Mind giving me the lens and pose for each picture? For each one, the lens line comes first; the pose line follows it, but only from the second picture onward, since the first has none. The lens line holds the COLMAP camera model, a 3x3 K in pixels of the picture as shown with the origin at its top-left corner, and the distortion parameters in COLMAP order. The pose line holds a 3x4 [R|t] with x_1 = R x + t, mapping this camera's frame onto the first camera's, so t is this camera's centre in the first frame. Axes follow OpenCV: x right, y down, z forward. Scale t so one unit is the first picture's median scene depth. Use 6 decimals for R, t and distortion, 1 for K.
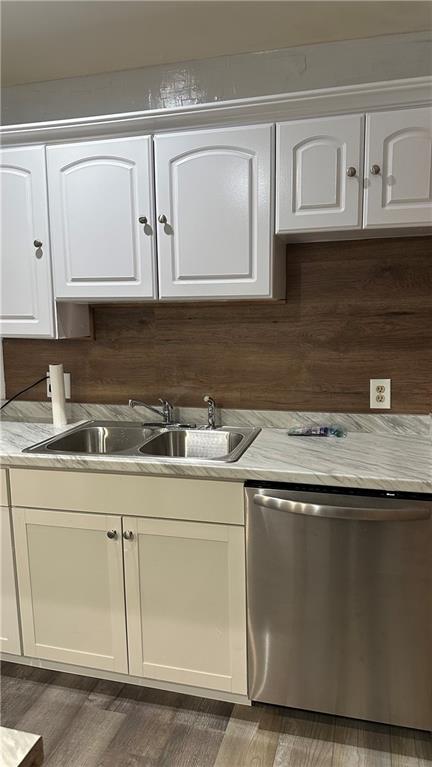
lens RADIAL K [[543.0, 0, 216.0], [0, 543.0, 383.5], [0, 0, 1]] dist [0.002561, 0.001407]
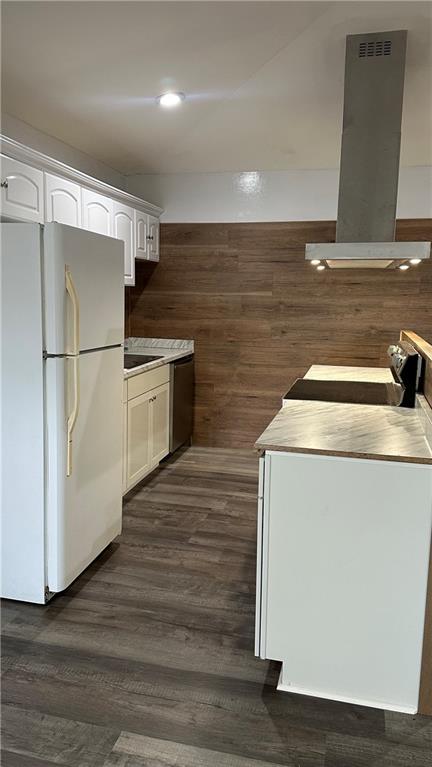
lens RADIAL K [[576.4, 0, 216.0], [0, 576.4, 383.5], [0, 0, 1]] dist [0.164112, -0.209740]
pose [[-0.037021, -0.138688, 0.989644, -2.352695], [0.134809, 0.980577, 0.142460, -0.061811], [-0.990180, 0.138687, -0.017605, 0.766346]]
